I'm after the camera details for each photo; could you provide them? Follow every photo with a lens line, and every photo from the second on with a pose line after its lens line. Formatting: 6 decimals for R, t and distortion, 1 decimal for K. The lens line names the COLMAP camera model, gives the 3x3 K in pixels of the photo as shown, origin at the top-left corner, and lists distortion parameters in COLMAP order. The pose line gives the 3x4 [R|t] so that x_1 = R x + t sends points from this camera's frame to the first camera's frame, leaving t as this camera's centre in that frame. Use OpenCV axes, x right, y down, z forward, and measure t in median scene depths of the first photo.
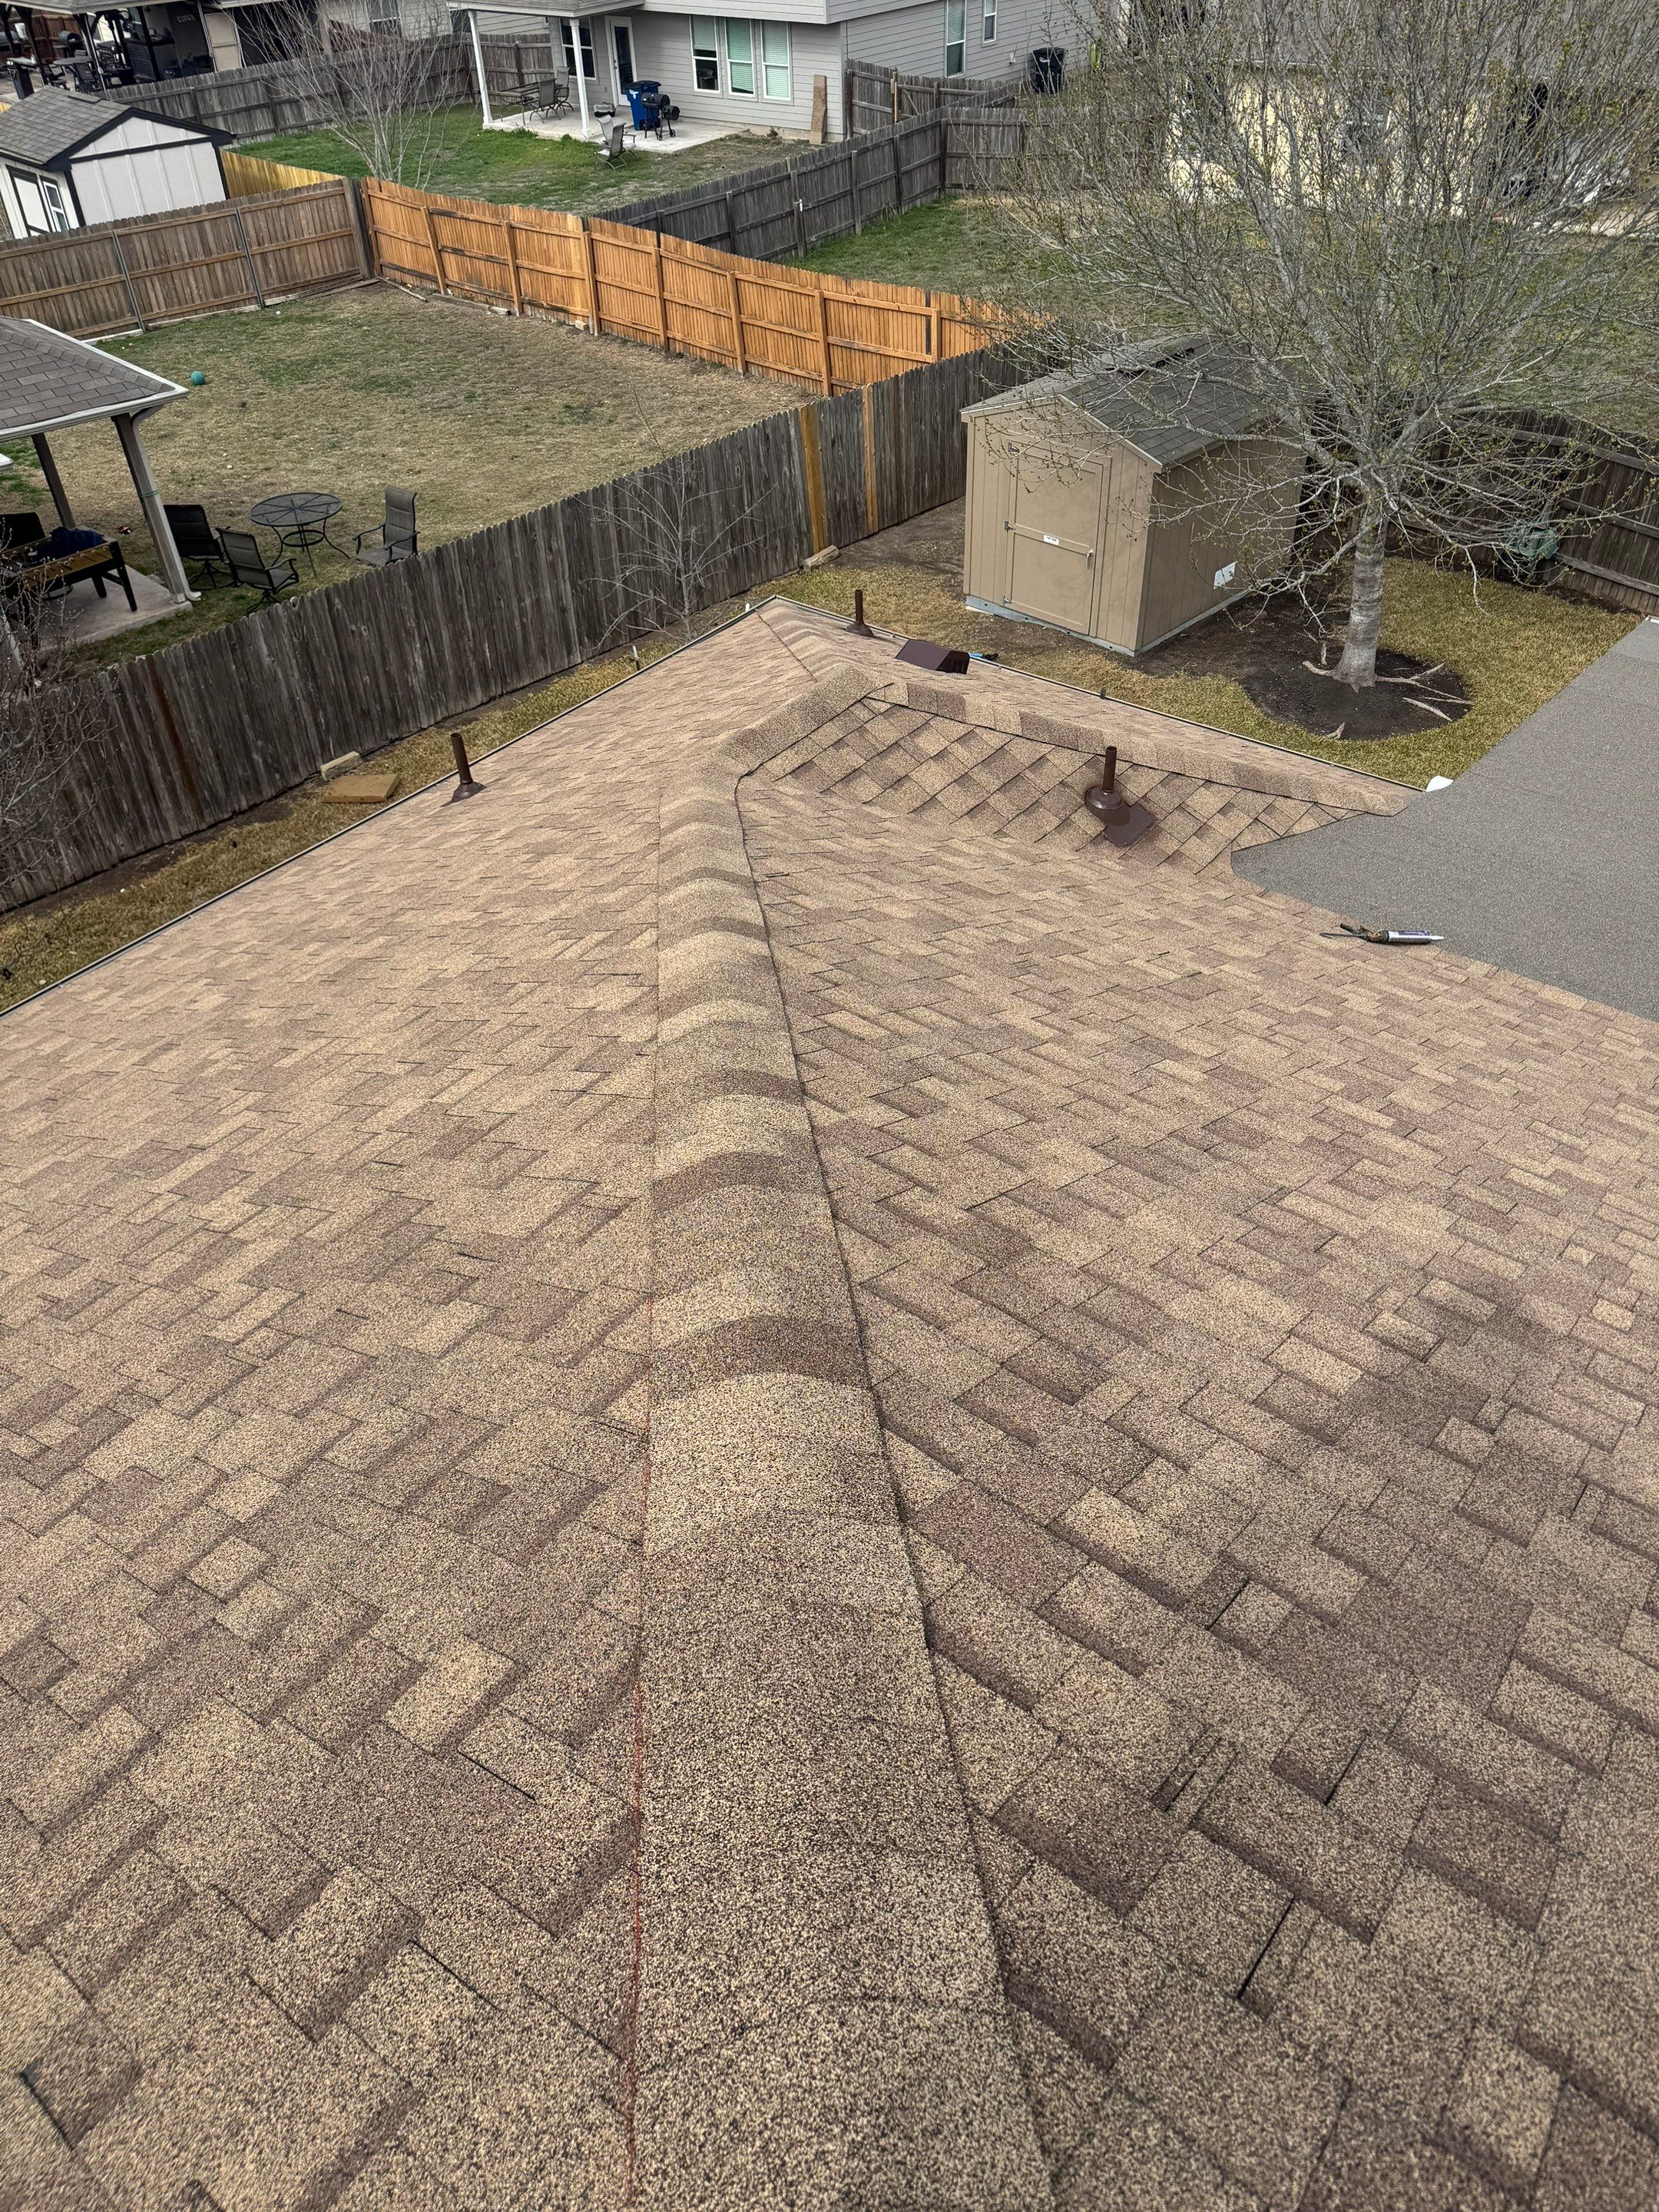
lens RADIAL K [[1533.4, 0, 829.5], [0, 1533.4, 1106.0], [0, 0, 1]] dist [0.034723, -0.039740]
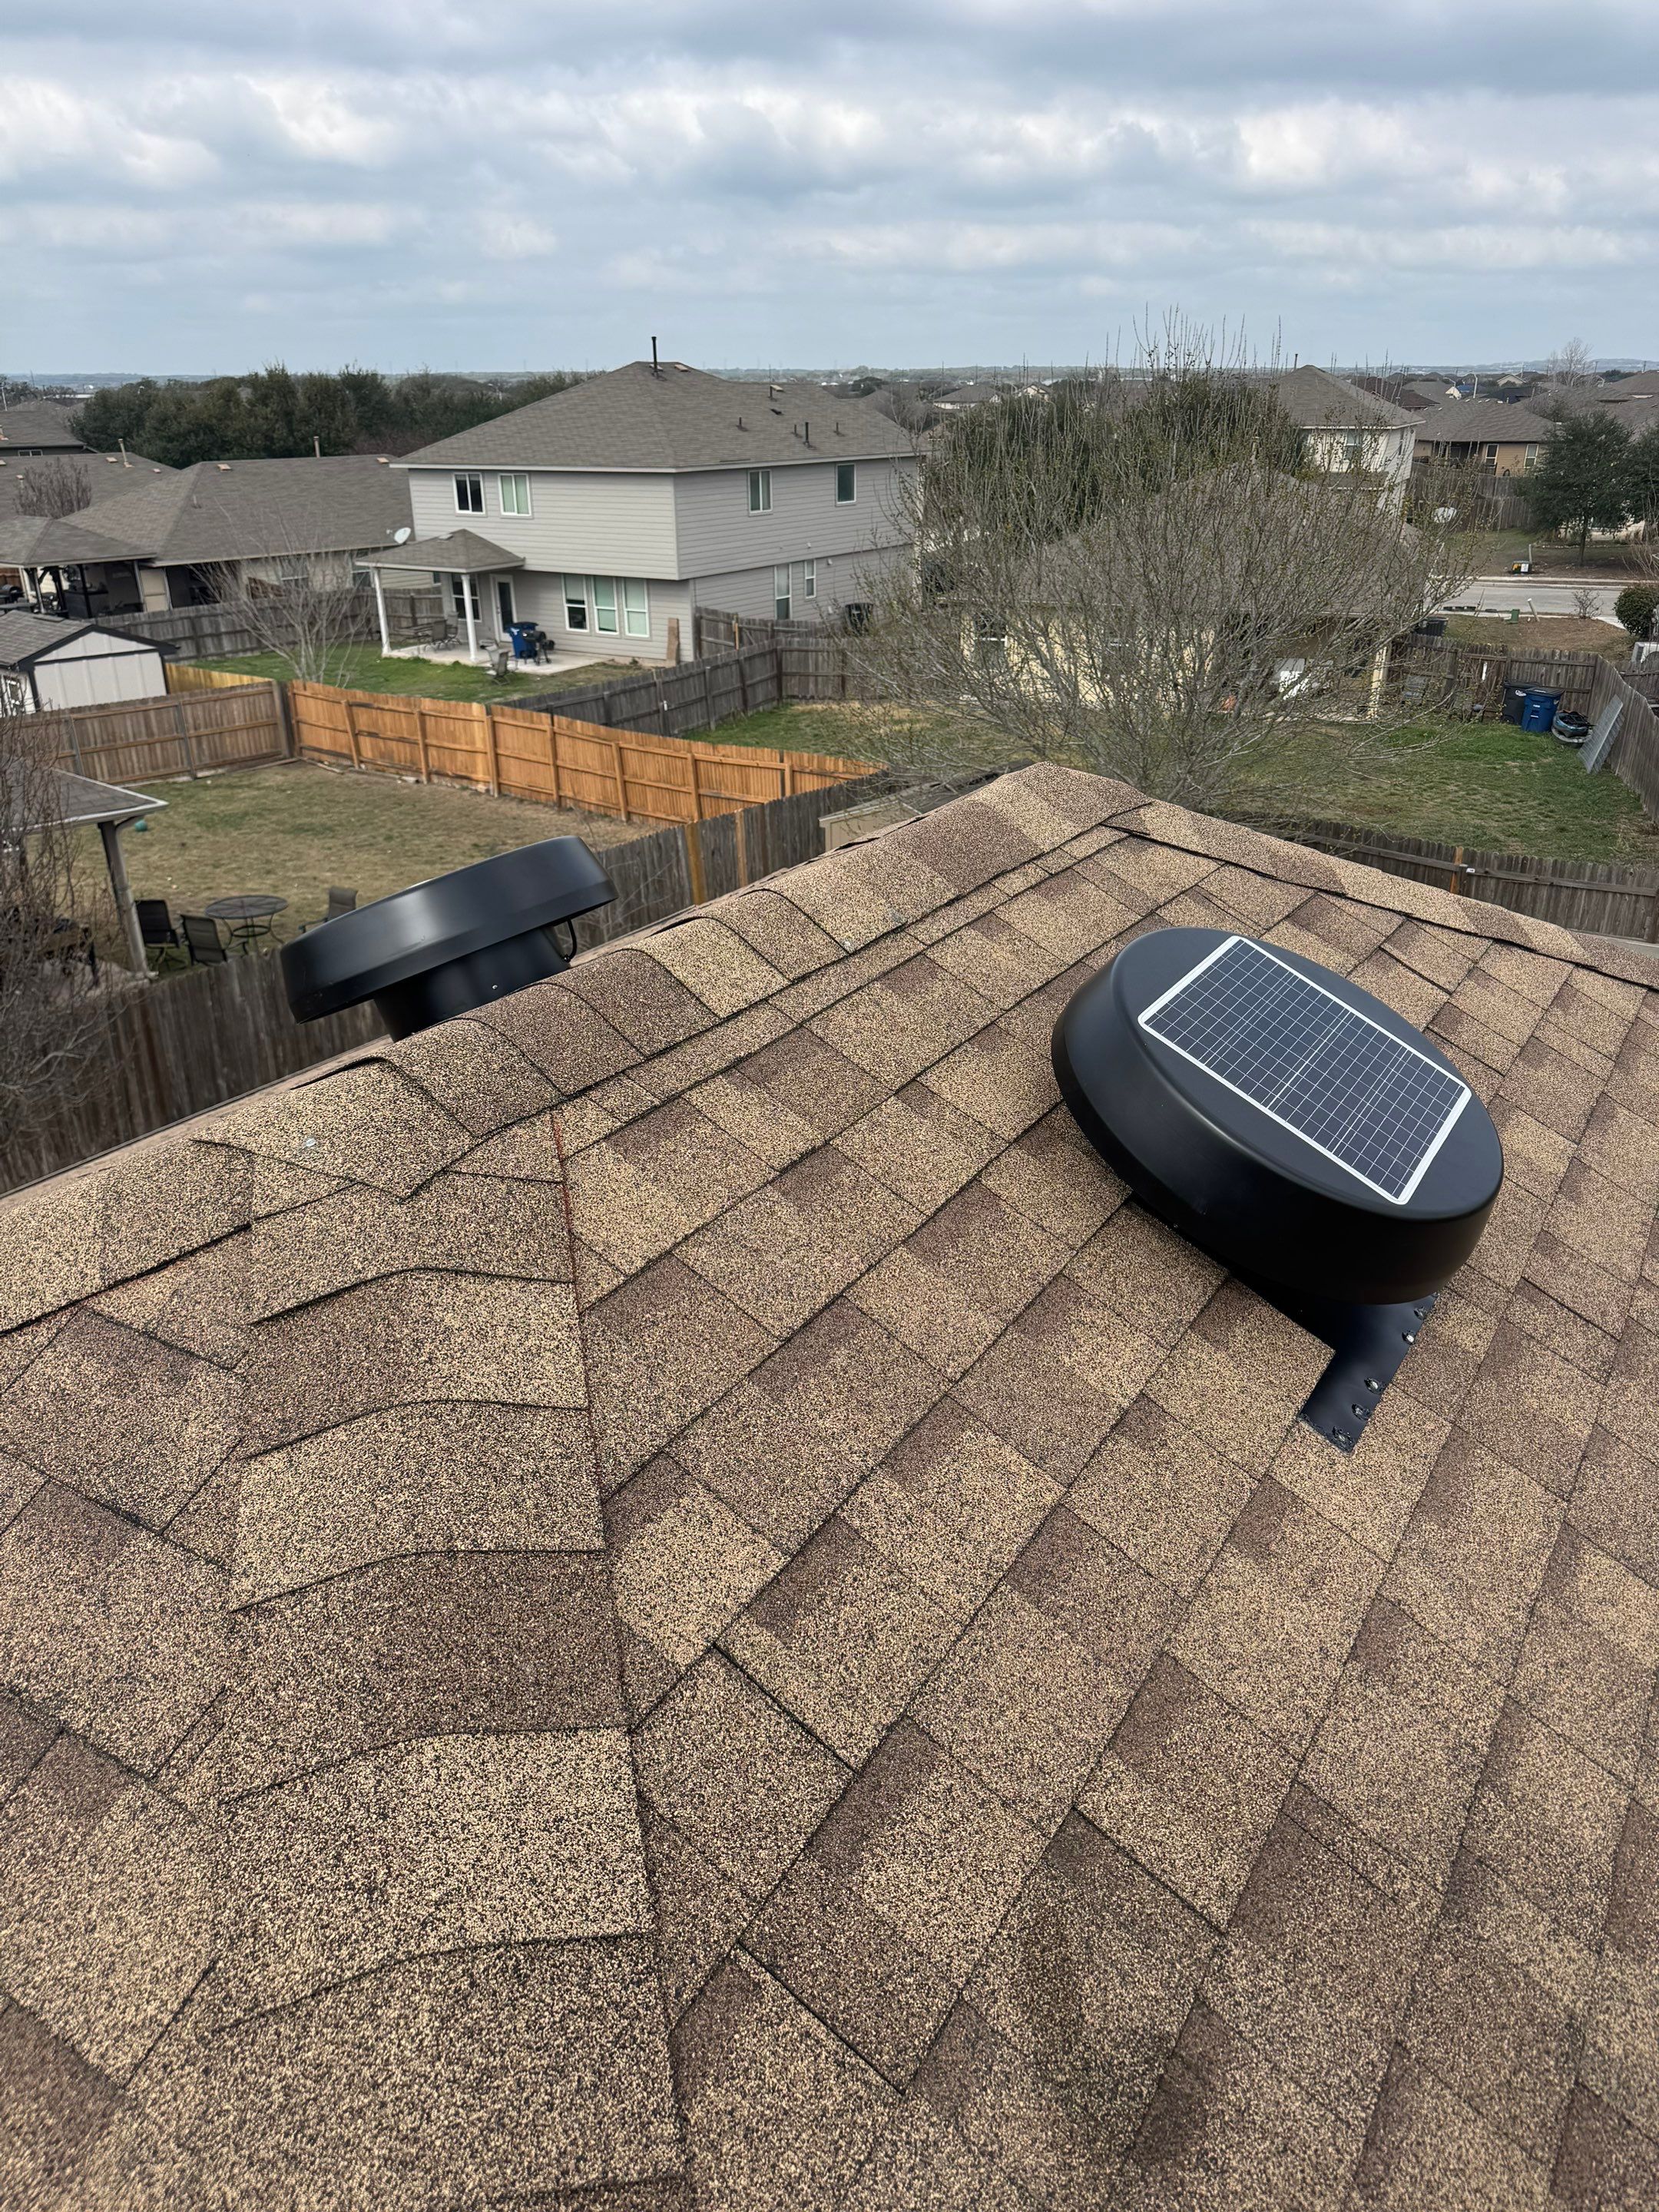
lens RADIAL K [[1523.2, 0, 829.5], [0, 1523.2, 1106.0], [0, 0, 1]] dist [0.192200, -0.415859]
pose [[0.994546, -0.027403, 0.100639, -0.026648], [0.056087, 0.954003, -0.294505, 0.096213], [-0.087939, 0.298543, 0.950336, -0.076369]]
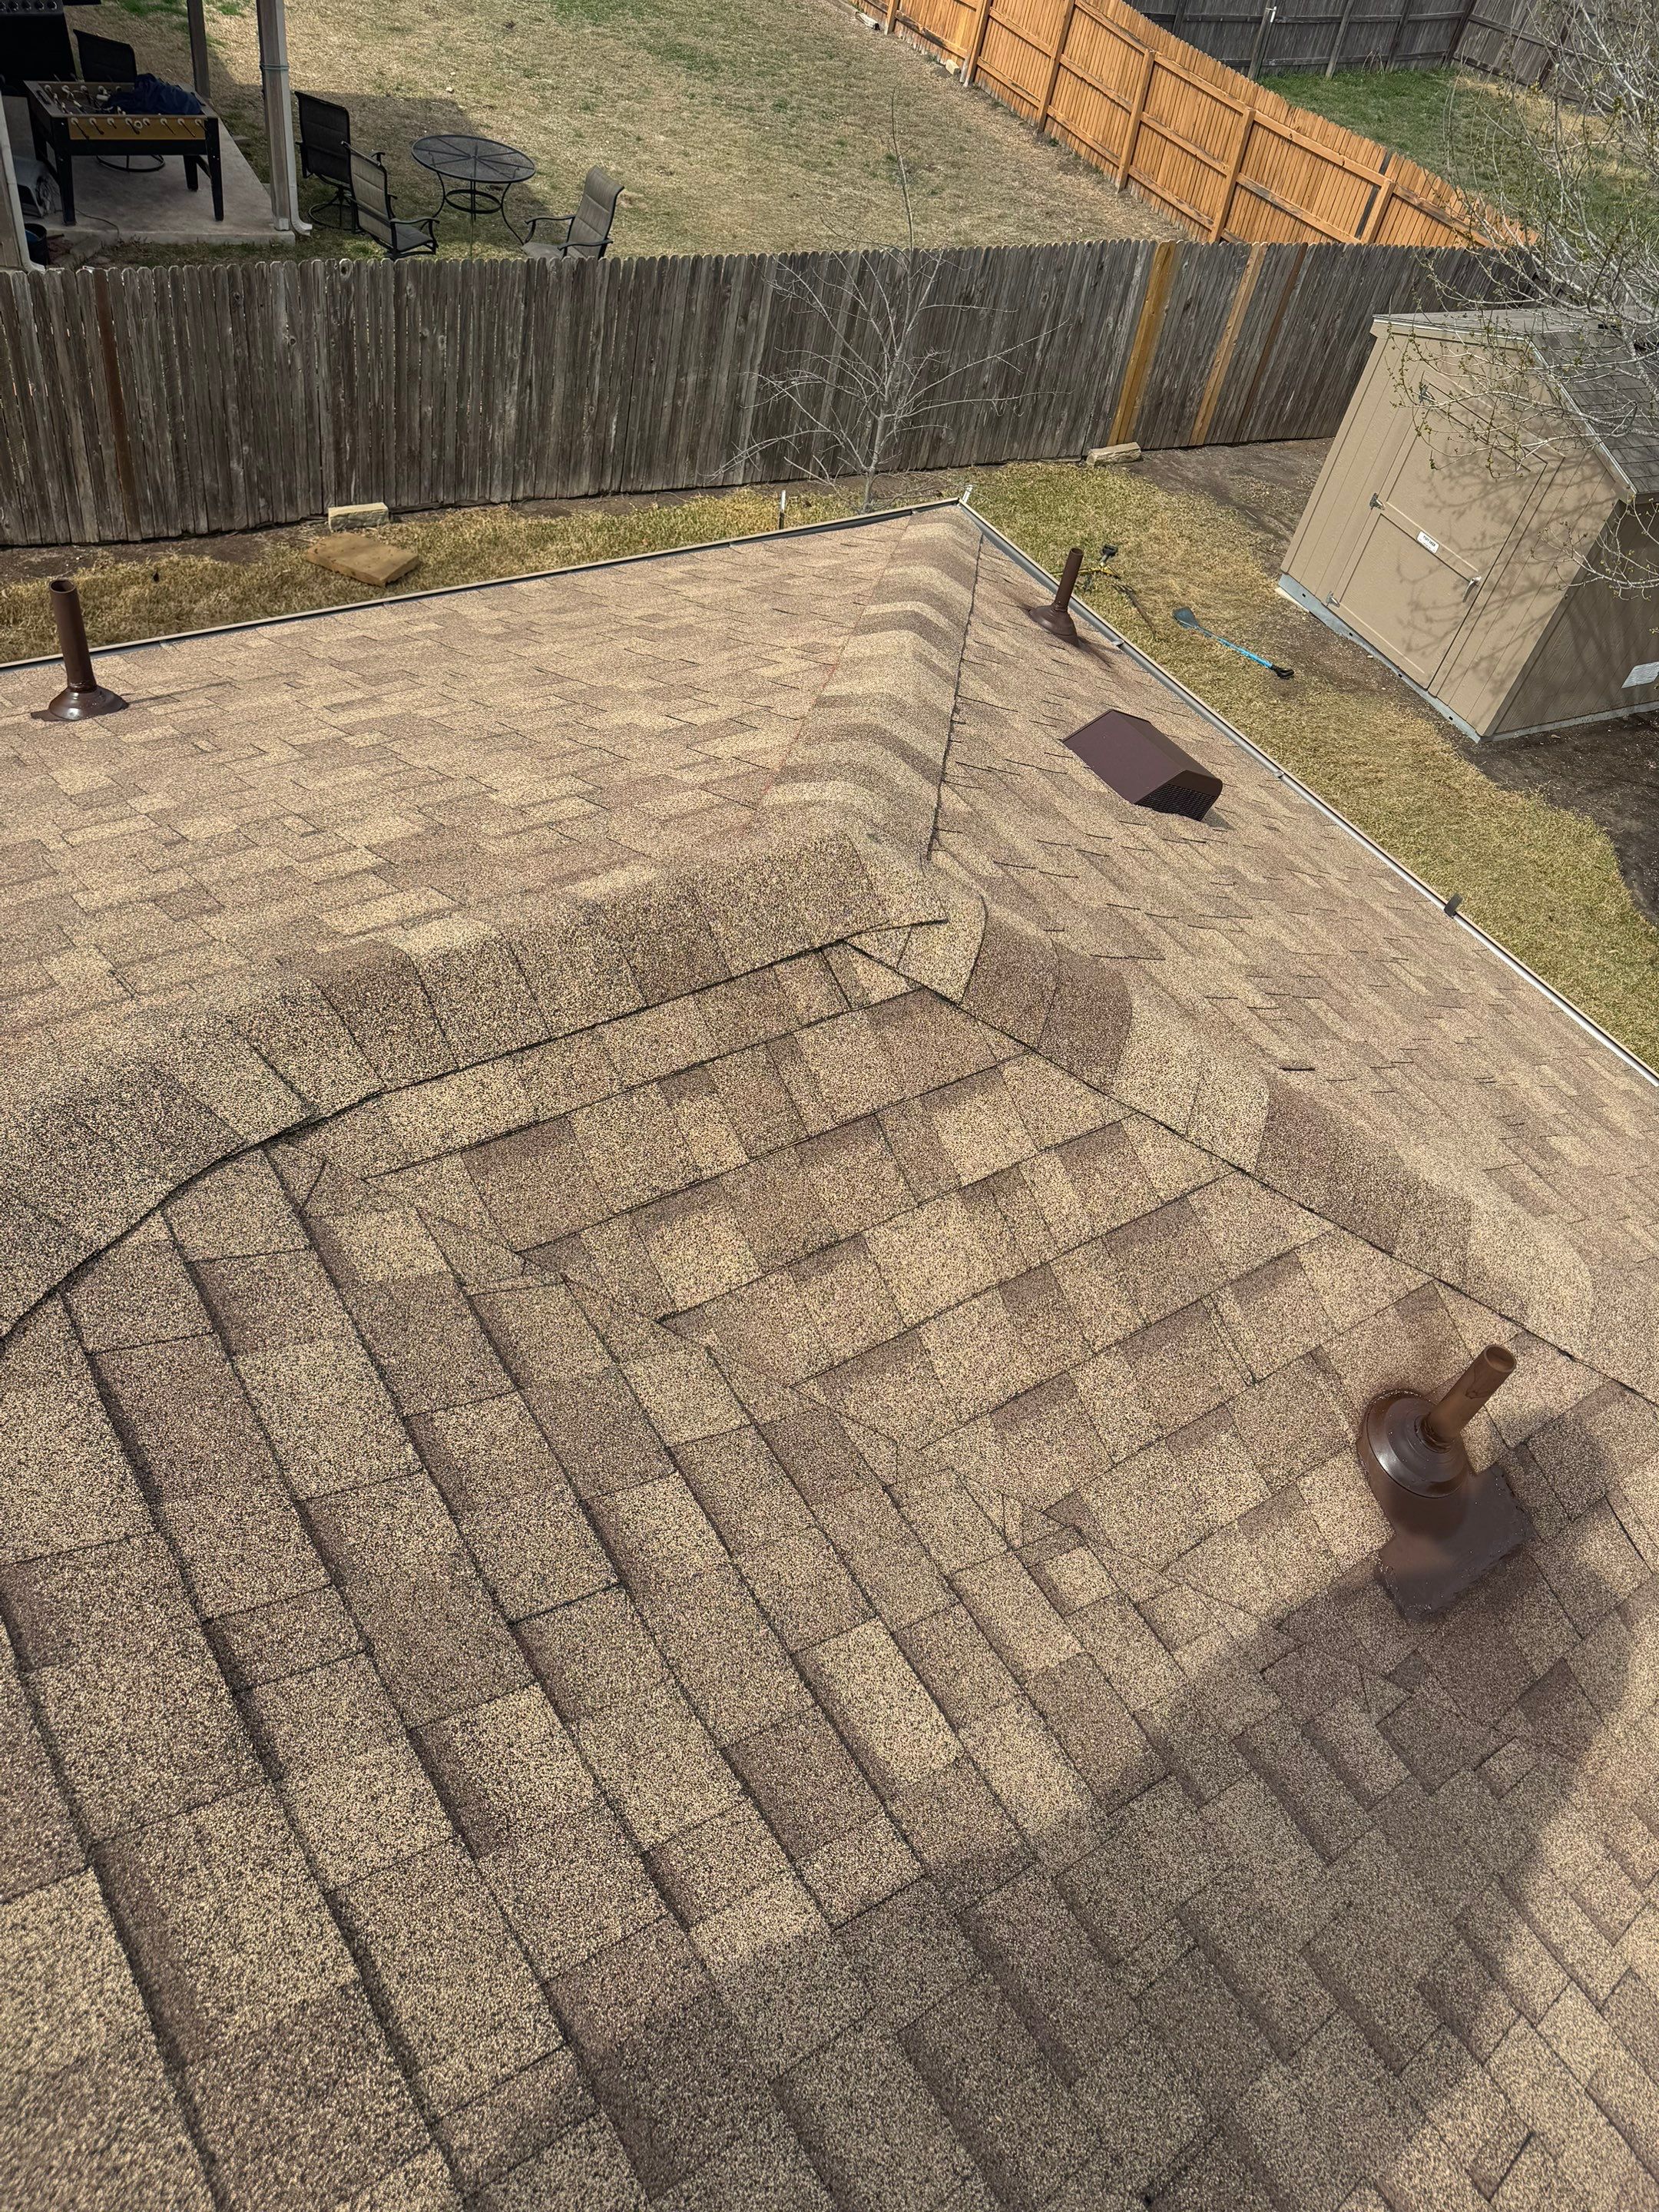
lens RADIAL K [[1539.0, 0, 829.5], [0, 1539.0, 1106.0], [0, 0, 1]] dist [-0.005004, 0.005627]
pose [[0.933001, 0.355727, -0.054470, 0.014785], [-0.349202, 0.931490, 0.101901, -0.076222], [0.086987, -0.076053, 0.993302, 0.191994]]
